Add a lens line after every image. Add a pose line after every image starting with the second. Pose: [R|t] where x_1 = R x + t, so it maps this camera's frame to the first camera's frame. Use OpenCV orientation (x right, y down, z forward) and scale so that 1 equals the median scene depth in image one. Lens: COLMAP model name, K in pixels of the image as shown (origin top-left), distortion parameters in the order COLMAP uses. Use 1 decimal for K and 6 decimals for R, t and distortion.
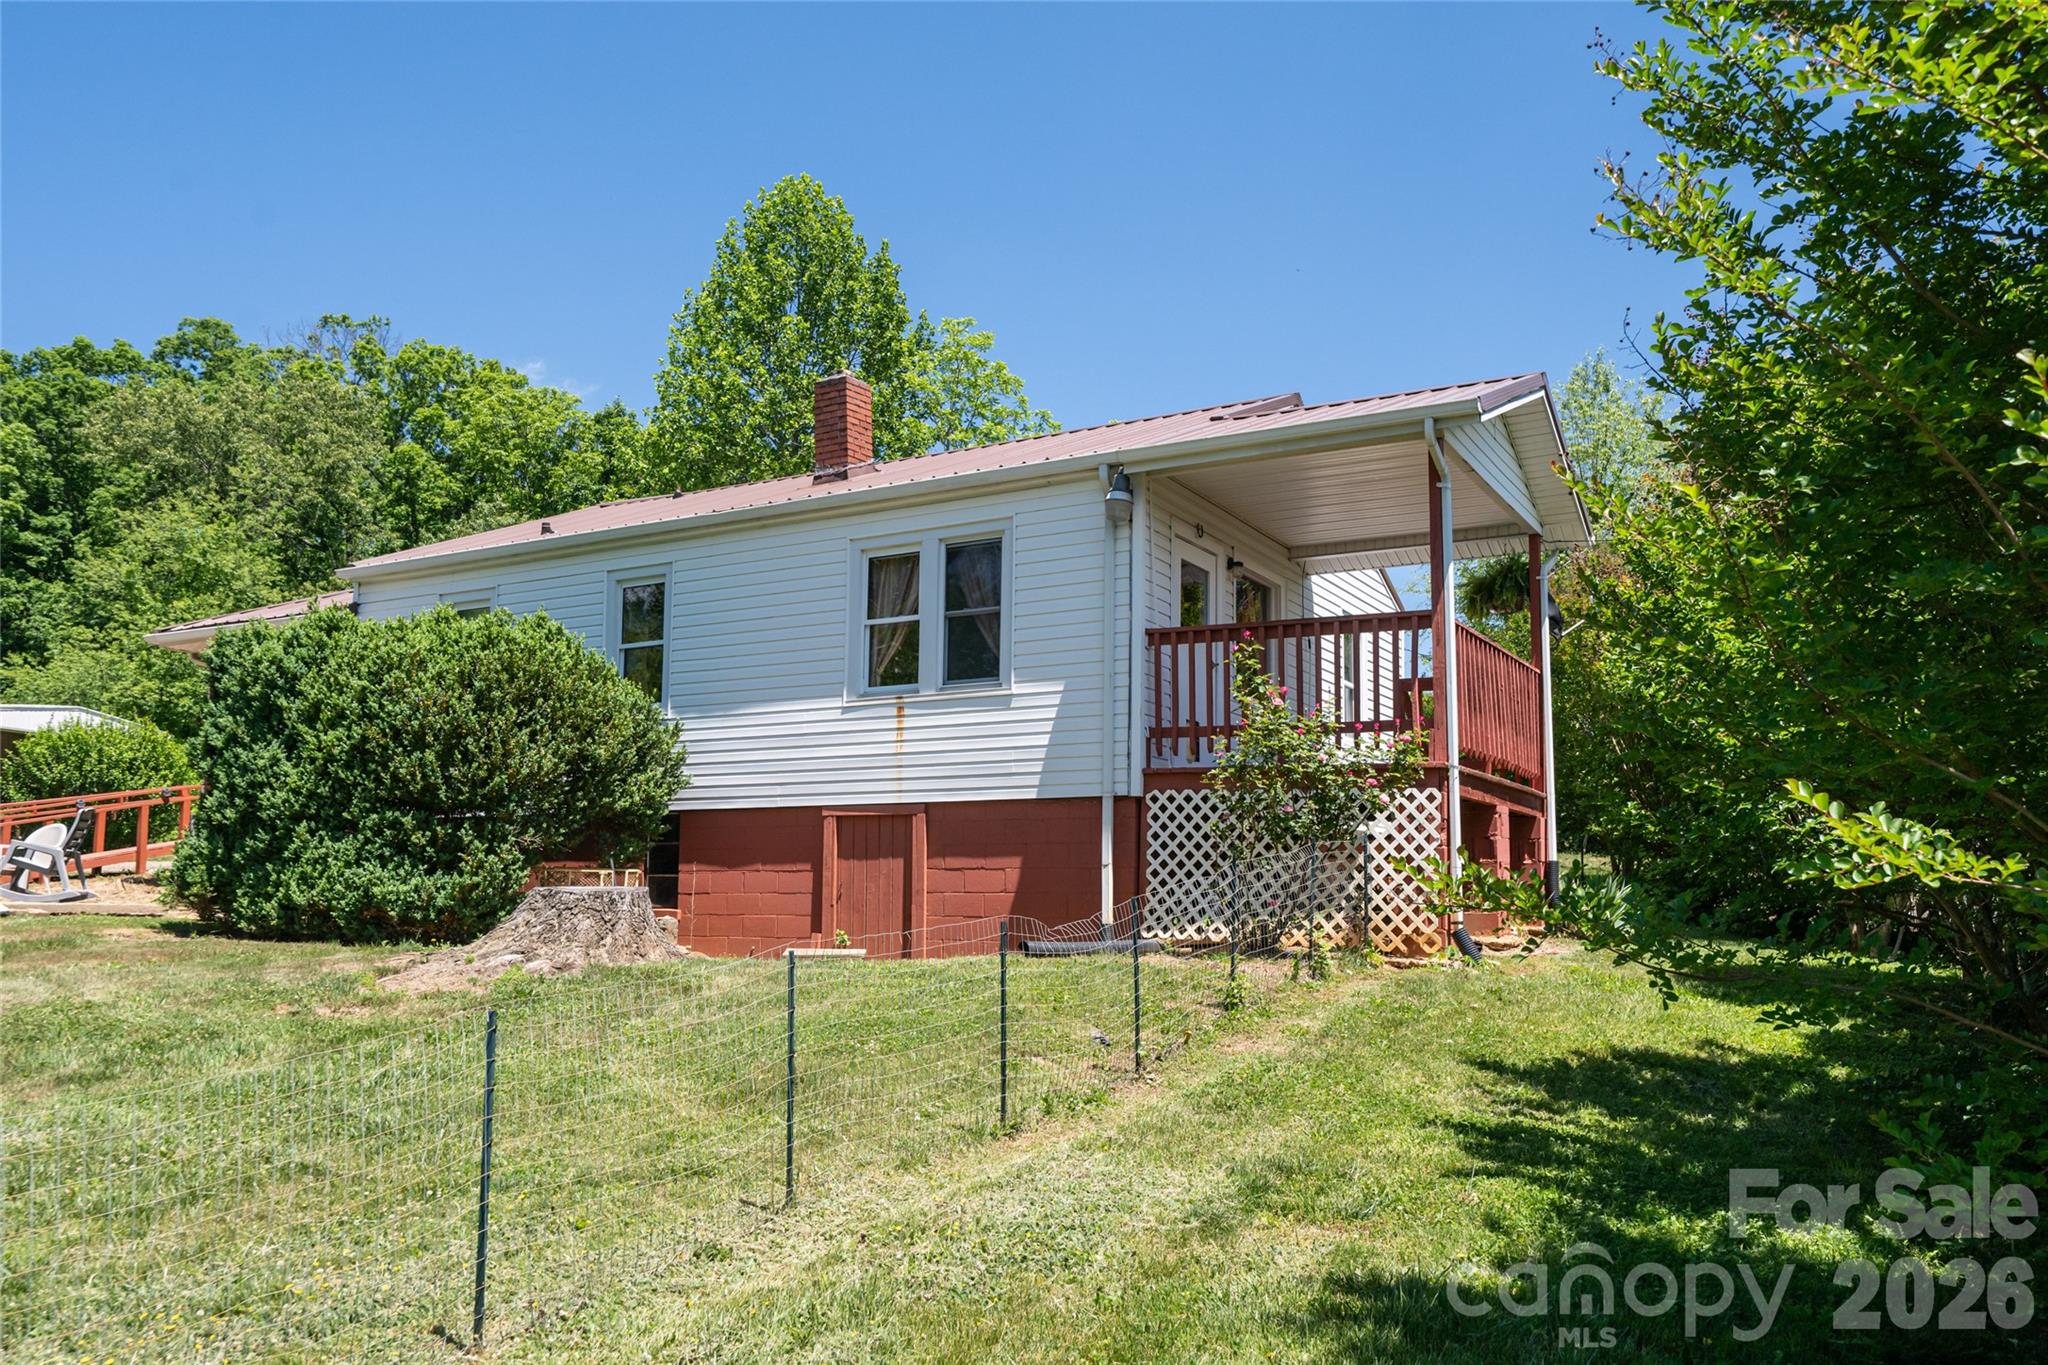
lens RADIAL K [[1623.9, 0, 1024.0], [0, 1623.9, 682.5], [0, 0, 1]] dist [-0.001299, 0.005304]
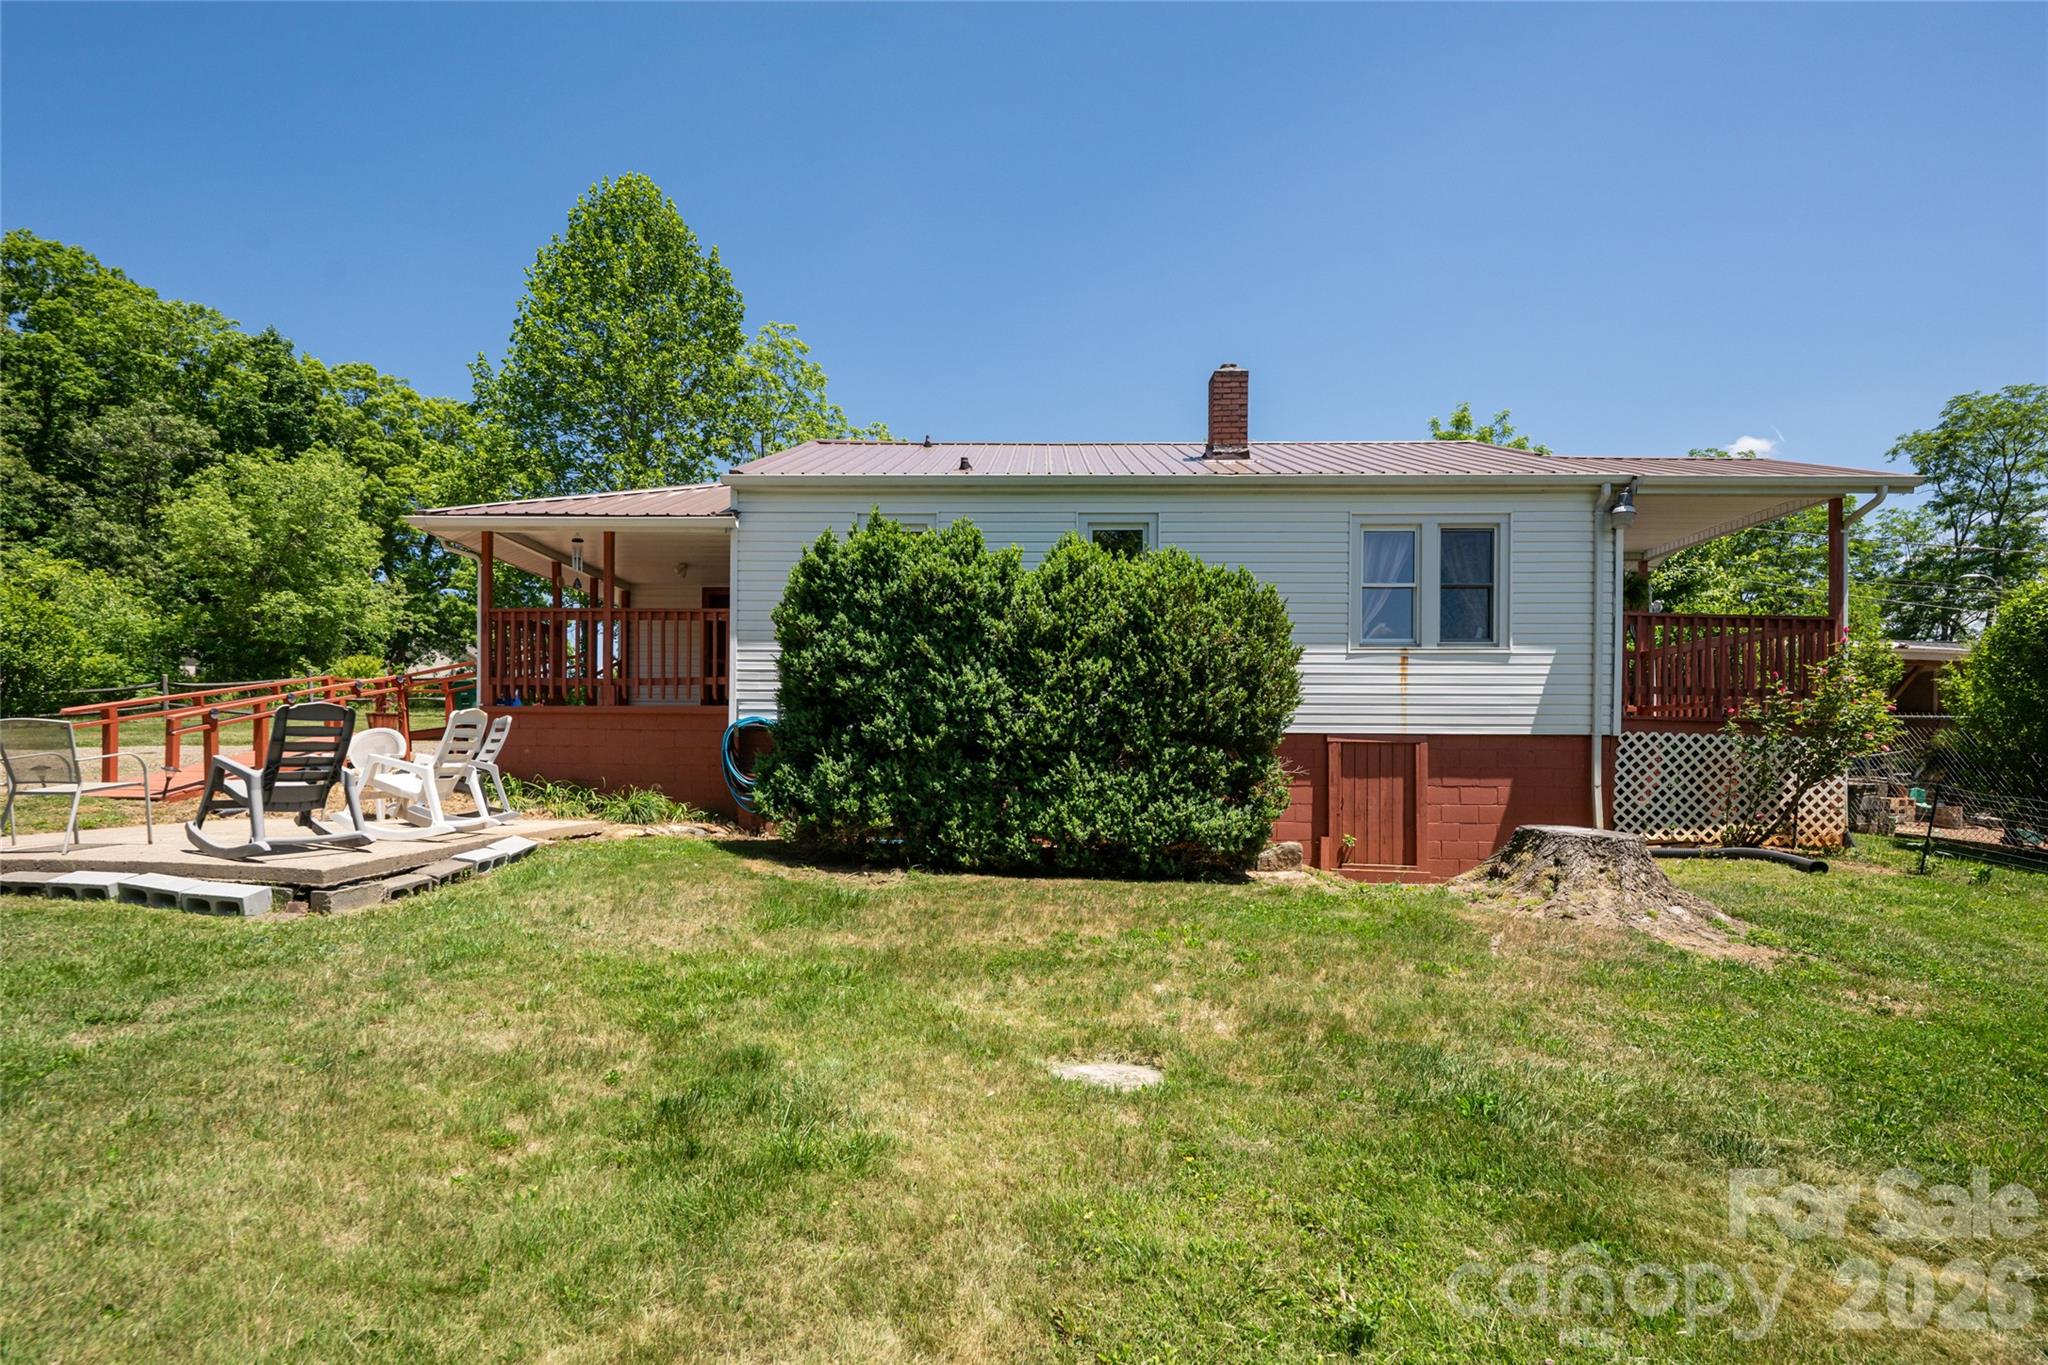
lens RADIAL K [[1000.6, 0, 1023.6], [0, 1000.6, 735.9], [0, 0, 1]] dist [-0.000622, -0.000096]
pose [[0.872971, 0.008074, 0.487705, -0.733253], [-0.068115, 0.992084, 0.105500, 0.014815], [-0.482992, -0.125319, 0.866610, 0.487916]]
